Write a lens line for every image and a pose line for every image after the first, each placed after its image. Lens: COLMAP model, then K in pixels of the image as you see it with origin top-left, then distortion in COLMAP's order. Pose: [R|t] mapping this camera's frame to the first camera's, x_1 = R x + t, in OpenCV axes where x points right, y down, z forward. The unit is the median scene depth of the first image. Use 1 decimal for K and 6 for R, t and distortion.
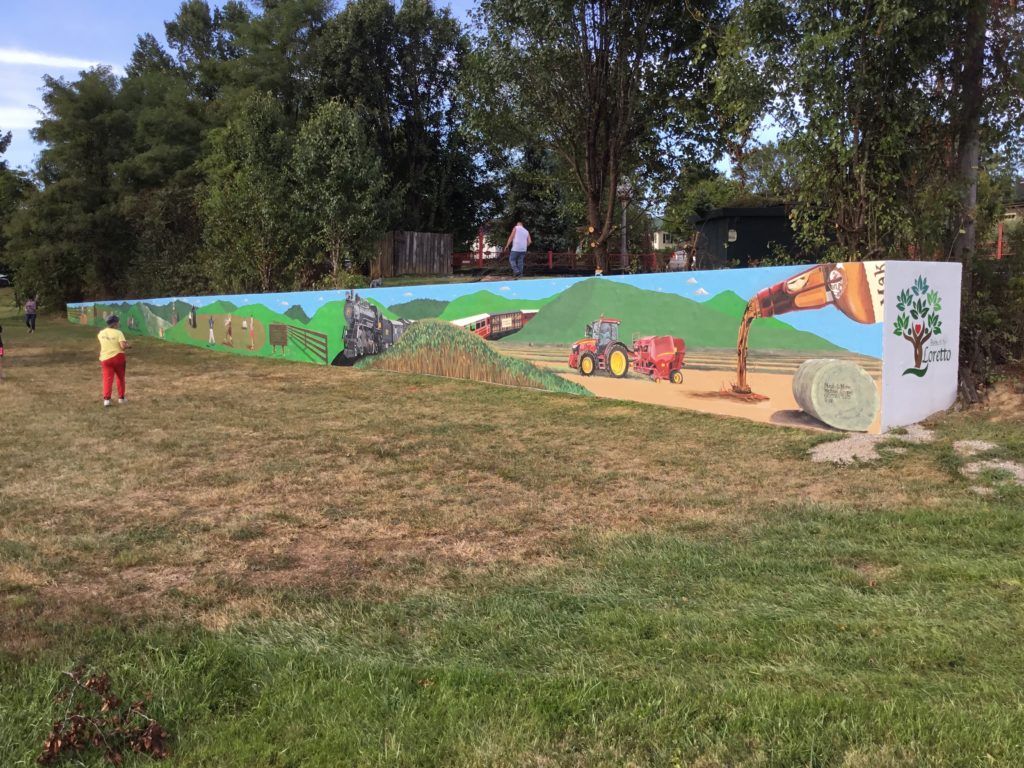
lens RADIAL K [[936.1, 0, 509.8], [0, 936.1, 391.7], [0, 0, 1]] dist [0.064026, 0.000000]
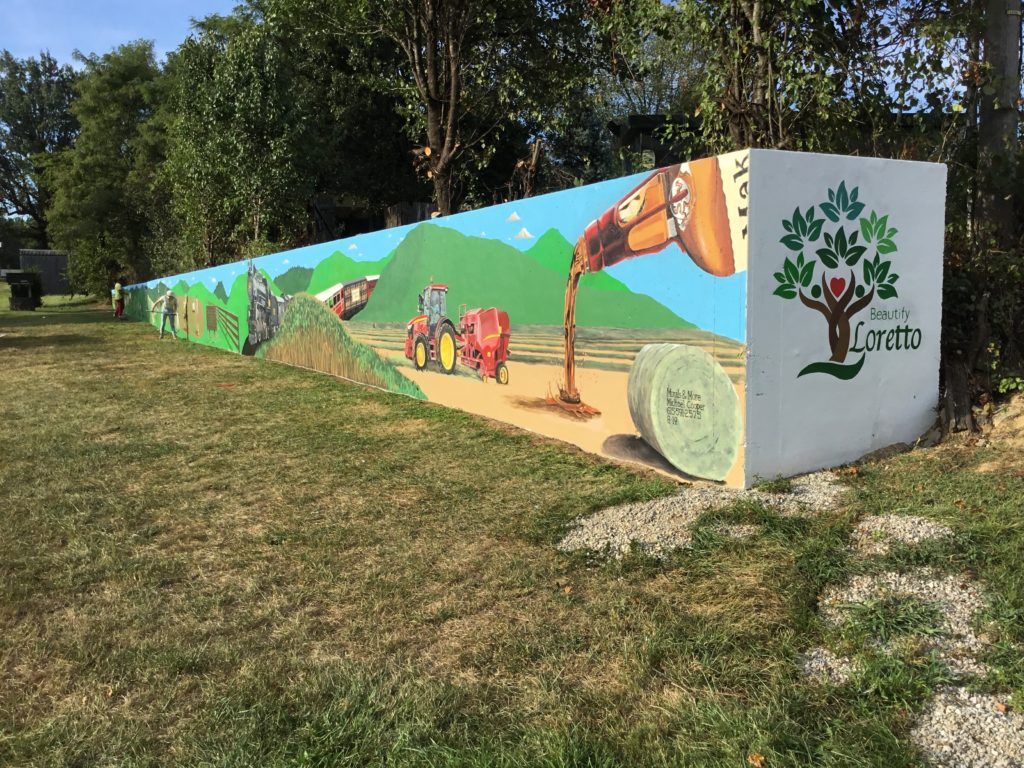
lens RADIAL K [[936.1, 0, 506.2], [0, 936.1, 385.3], [0, 0, 1]] dist [0.064026, 0.000000]
pose [[0.985712, 0.013813, -0.167874, 0.290841], [-0.013849, 0.999904, 0.000960, -0.008807], [0.167871, 0.001379, 0.985808, 0.393808]]
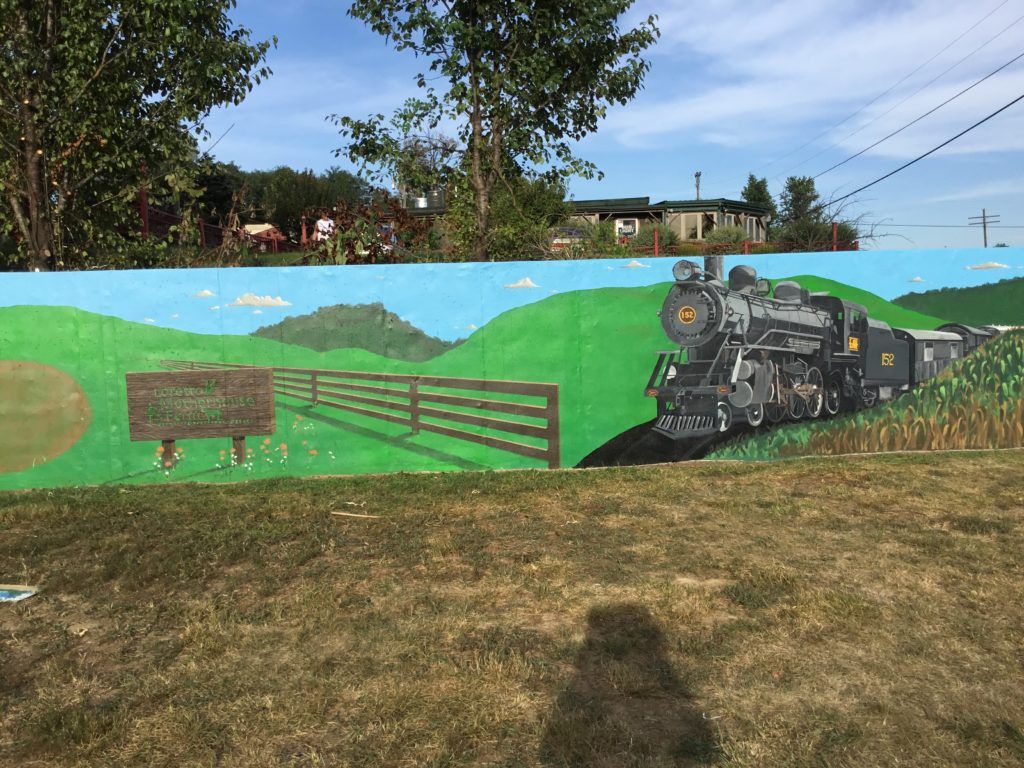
lens RADIAL K [[936.1, 0, 512.7], [0, 936.1, 383.9], [0, 0, 1]] dist [0.064026, 0.000000]
pose [[0.522182, -0.069180, 0.850023, -0.853301], [0.101979, 0.994618, 0.018301, -0.116794], [-0.846715, 0.077128, 0.526427, 1.396146]]
